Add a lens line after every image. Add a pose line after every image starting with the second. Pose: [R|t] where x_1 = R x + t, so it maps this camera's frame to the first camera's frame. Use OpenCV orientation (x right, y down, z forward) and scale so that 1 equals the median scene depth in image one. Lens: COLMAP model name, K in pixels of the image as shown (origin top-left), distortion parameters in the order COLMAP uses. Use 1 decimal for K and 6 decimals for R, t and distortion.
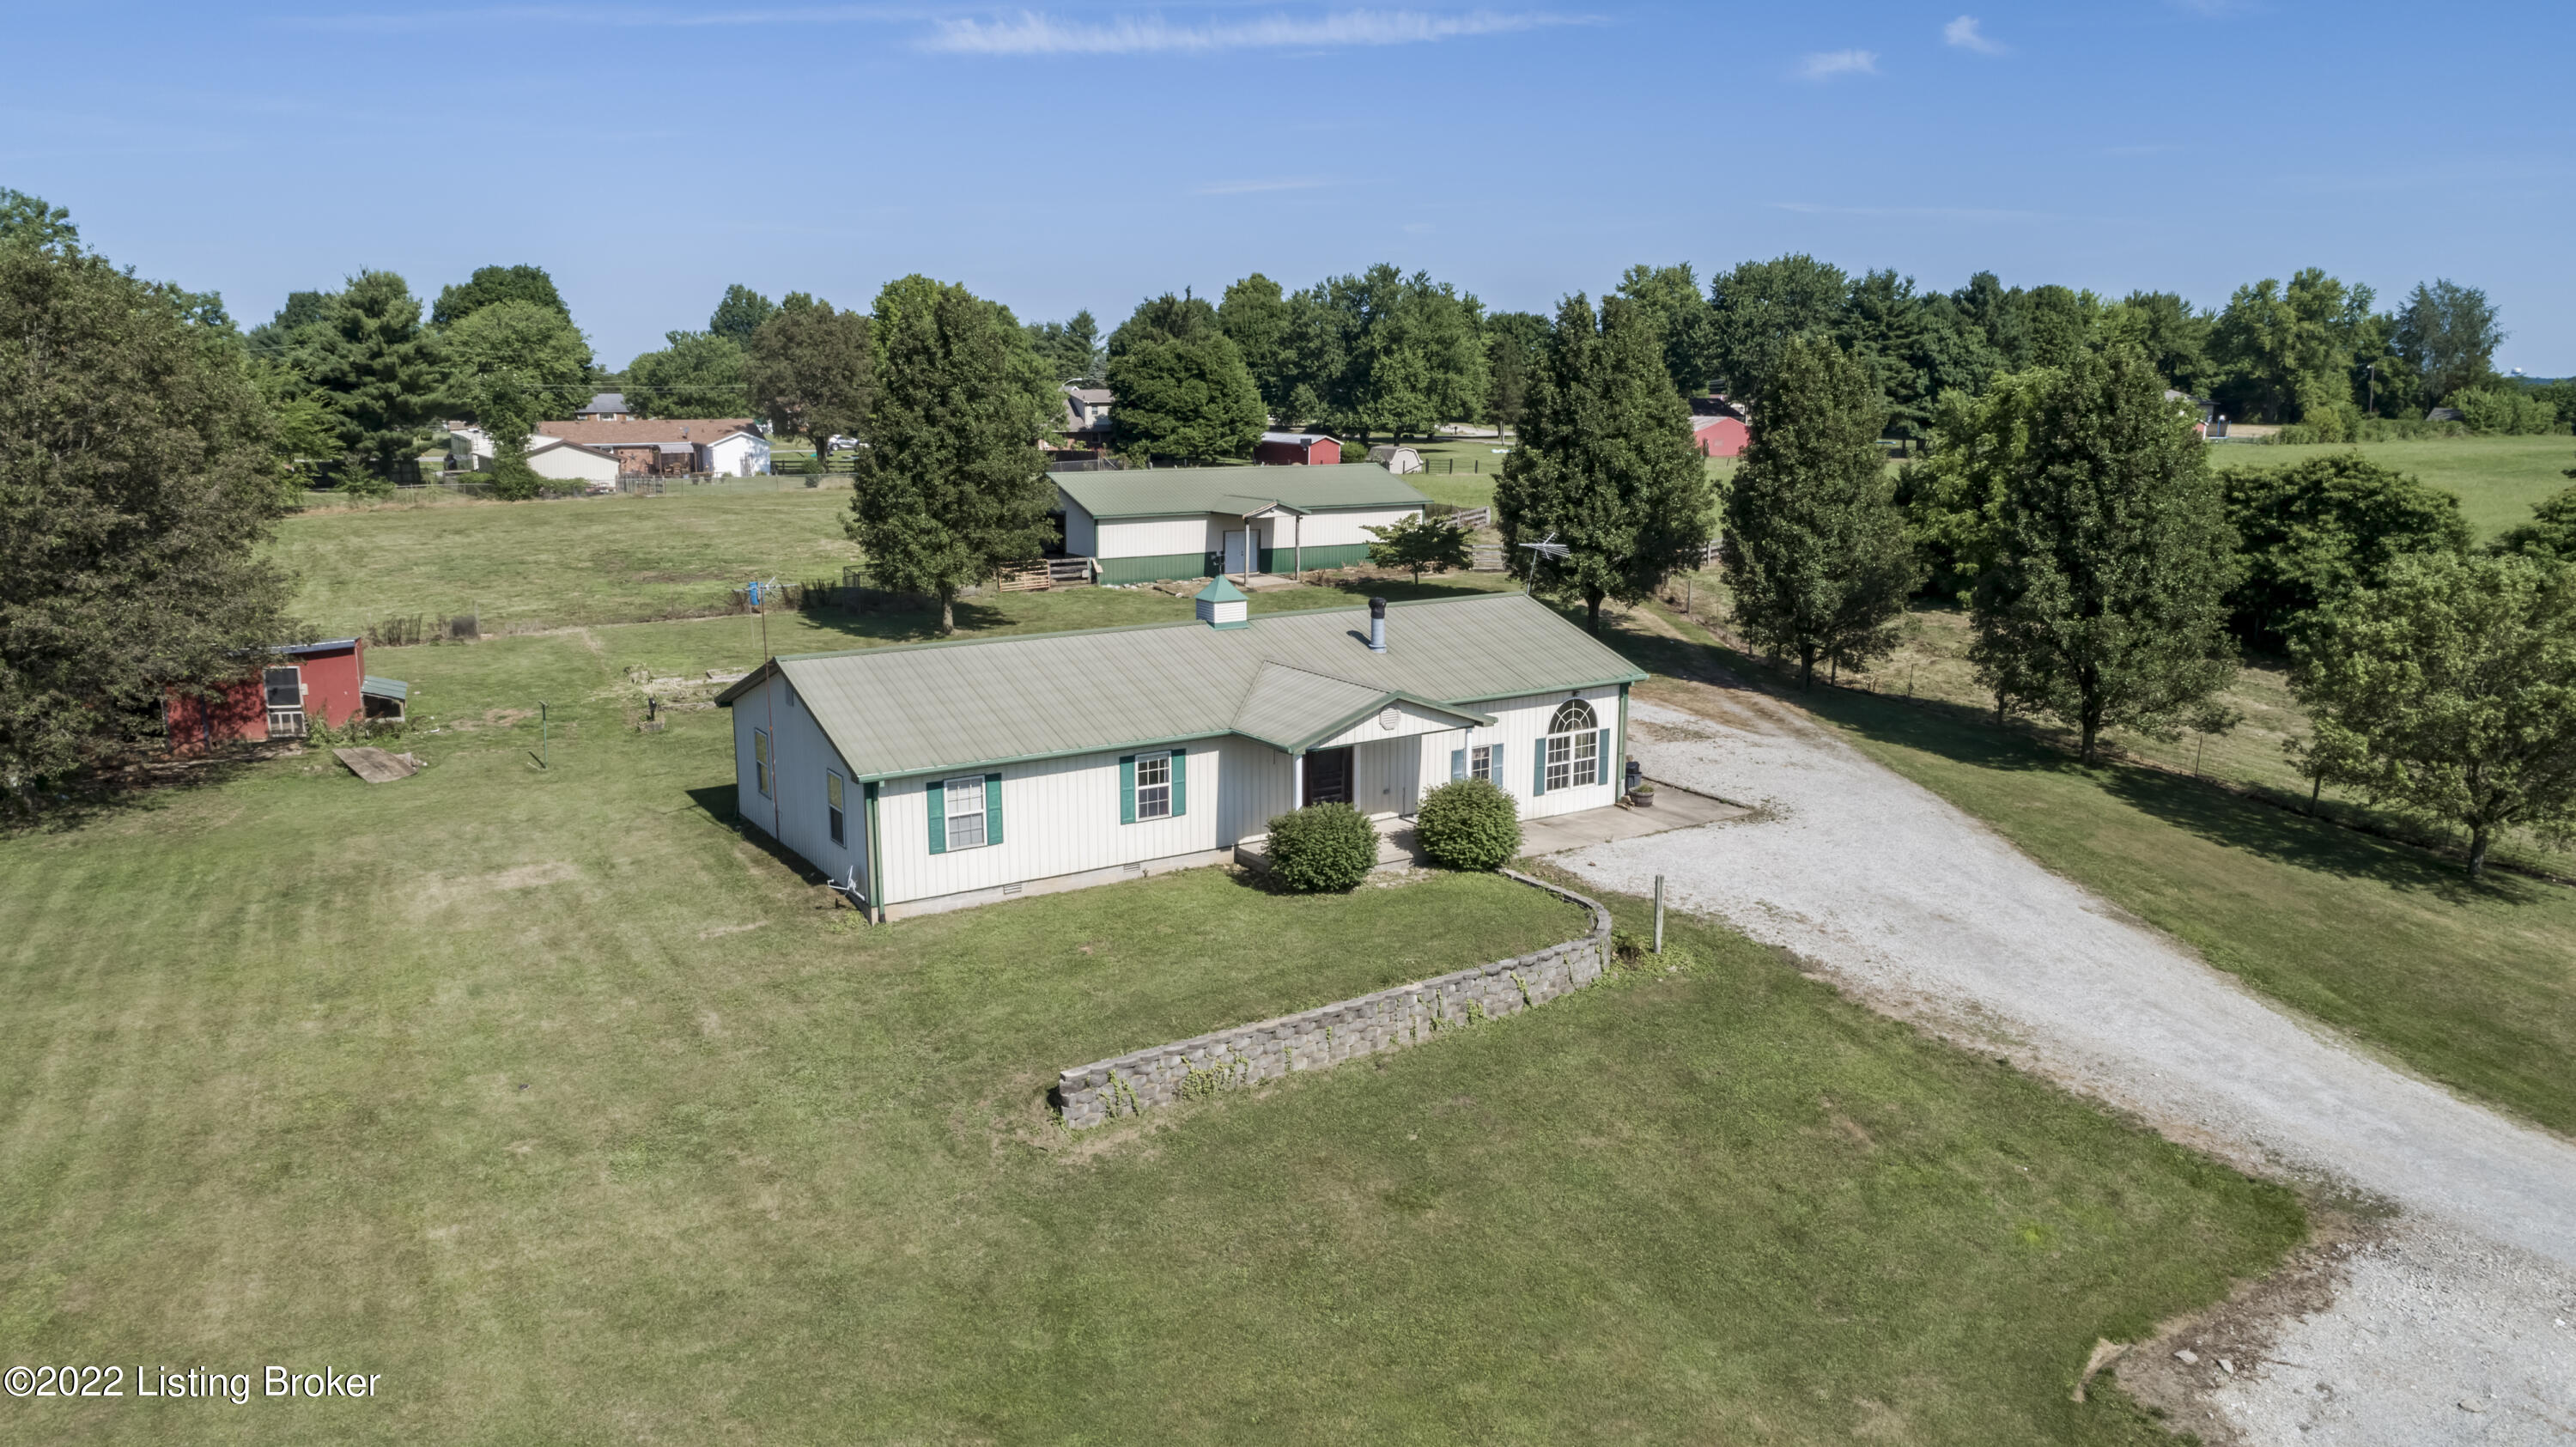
lens RADIAL K [[1720.3, 0, 1286.2], [0, 1720.3, 732.0], [0, 0, 1]] dist [-0.017749, 0.005988]
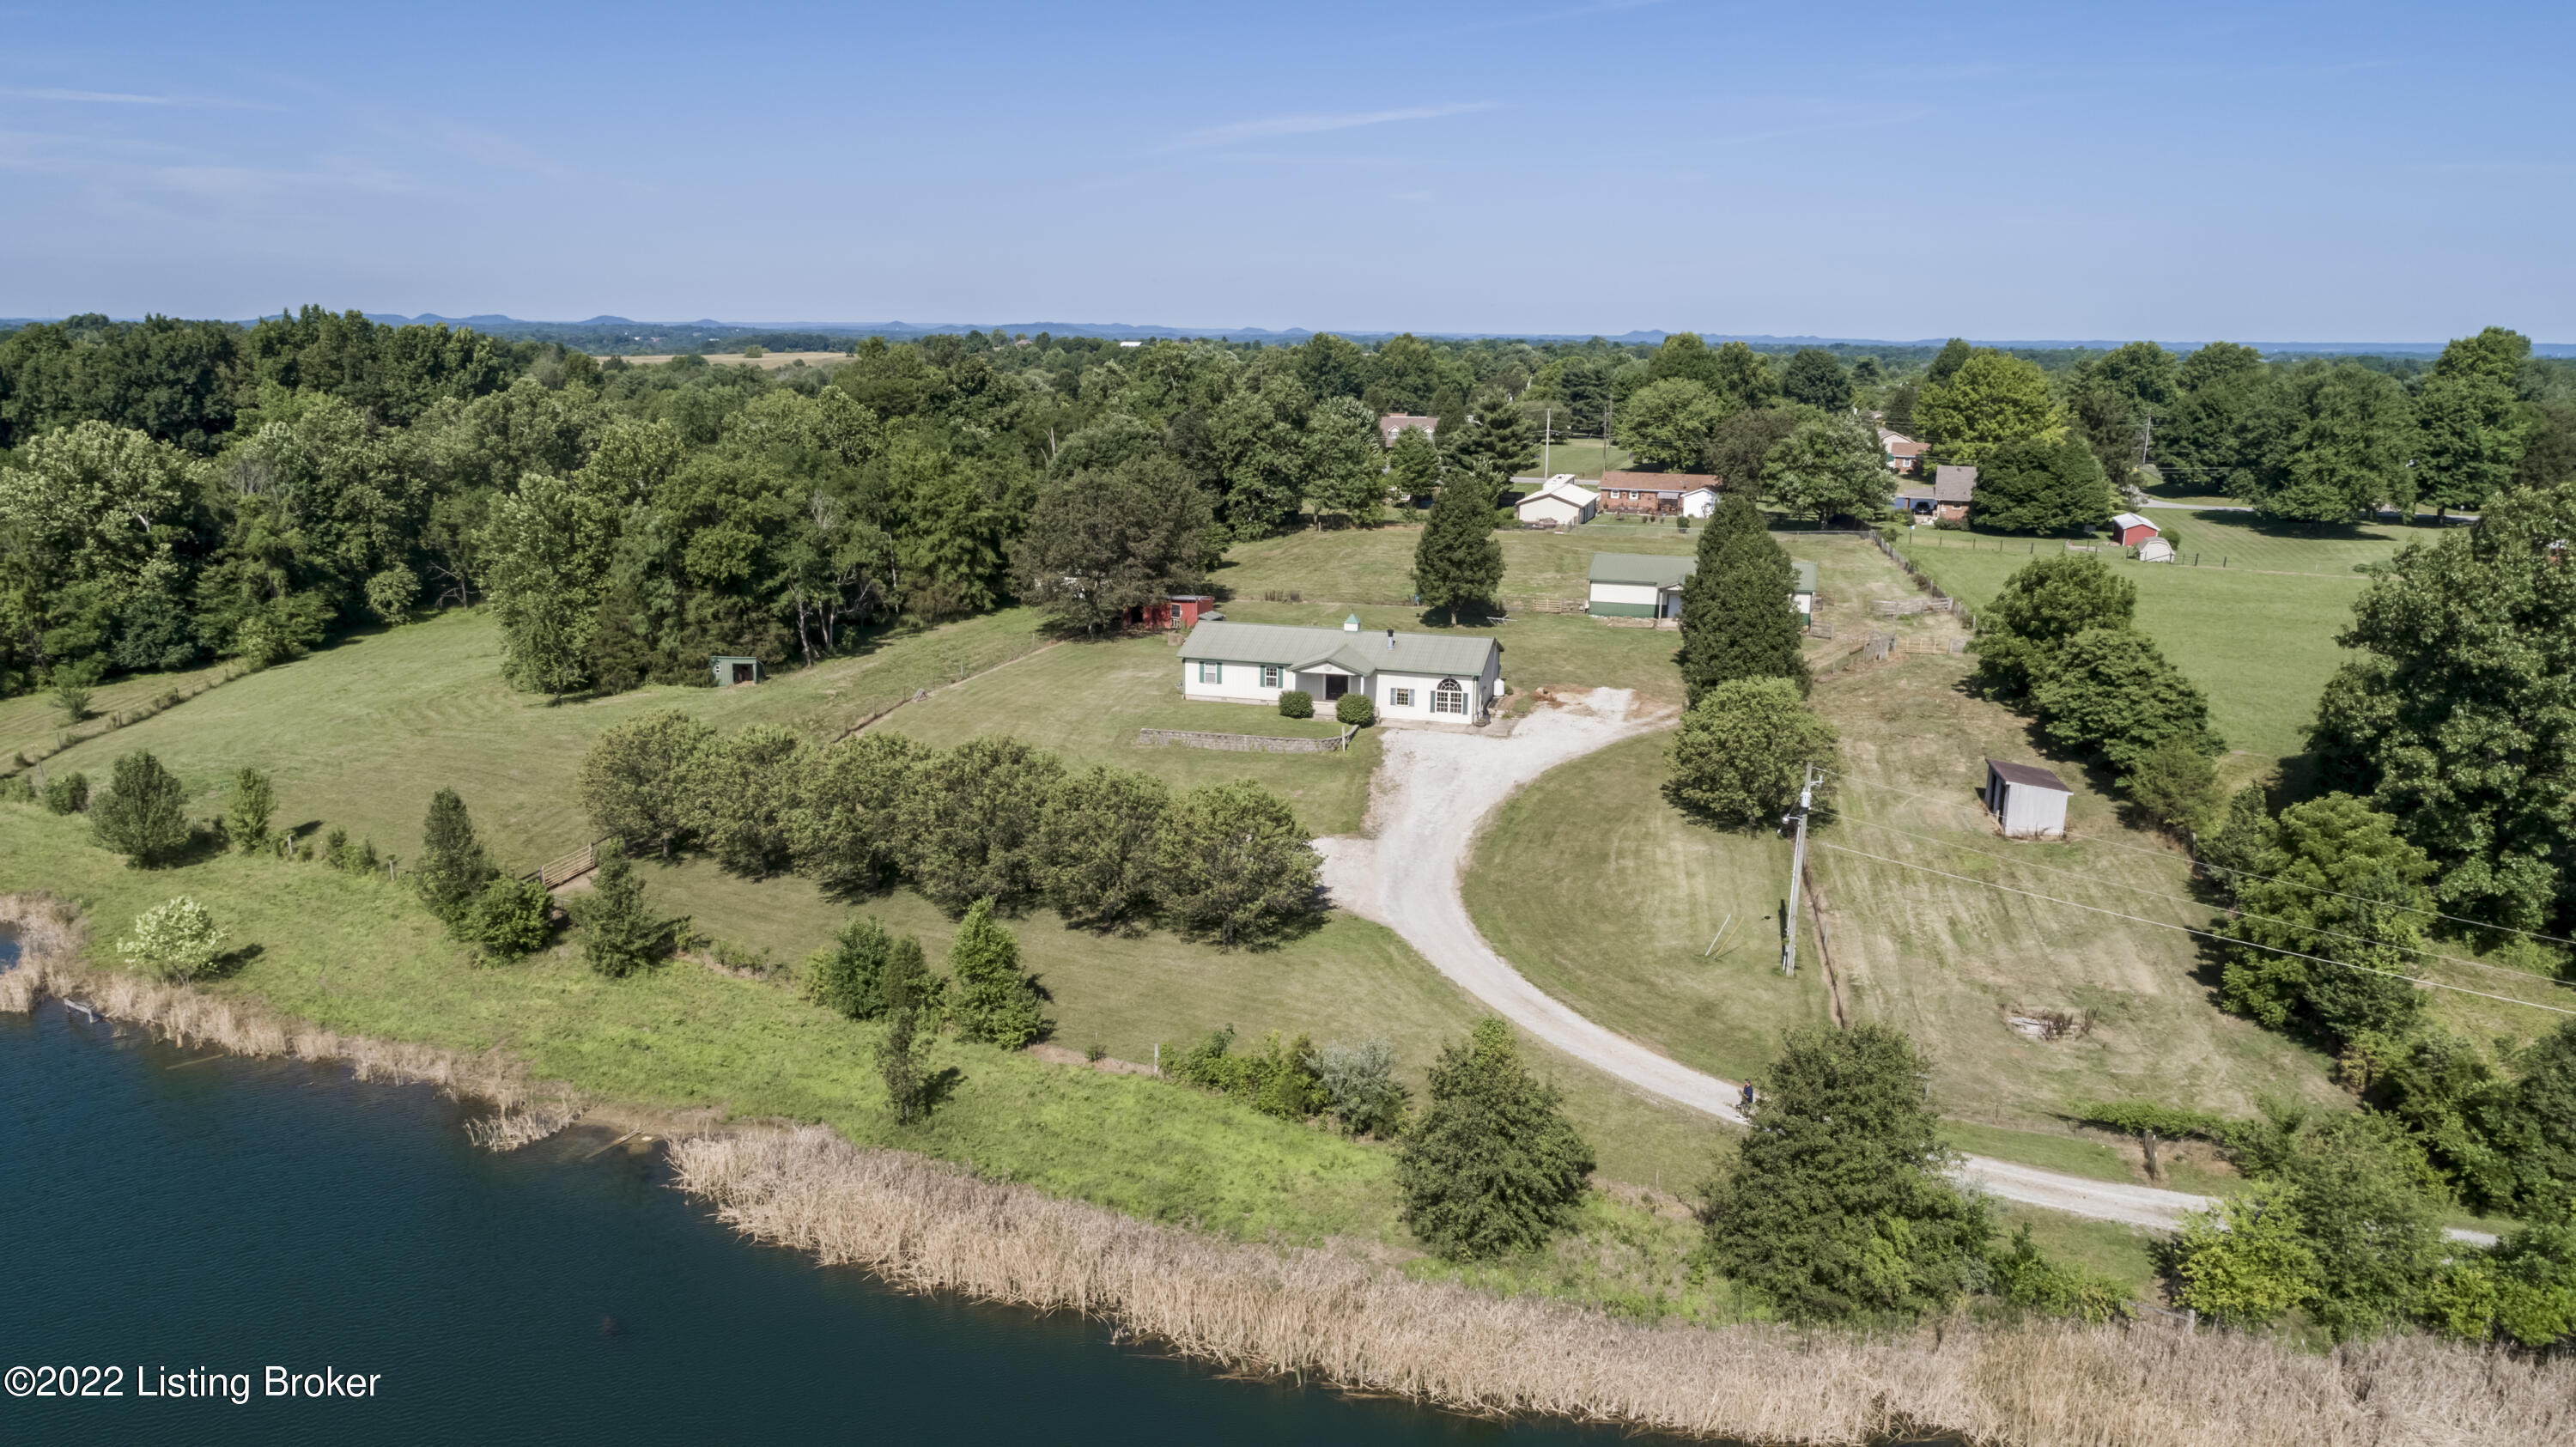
lens RADIAL K [[1720.3, 0, 1284.4], [0, 1720.3, 704.8], [0, 0, 1]] dist [-0.017749, 0.005988]
pose [[0.653219, 0.166939, -0.738537, 1.034764], [-0.162752, 0.983550, 0.078371, -0.076644], [0.739471, 0.069005, 0.669643, -0.493469]]
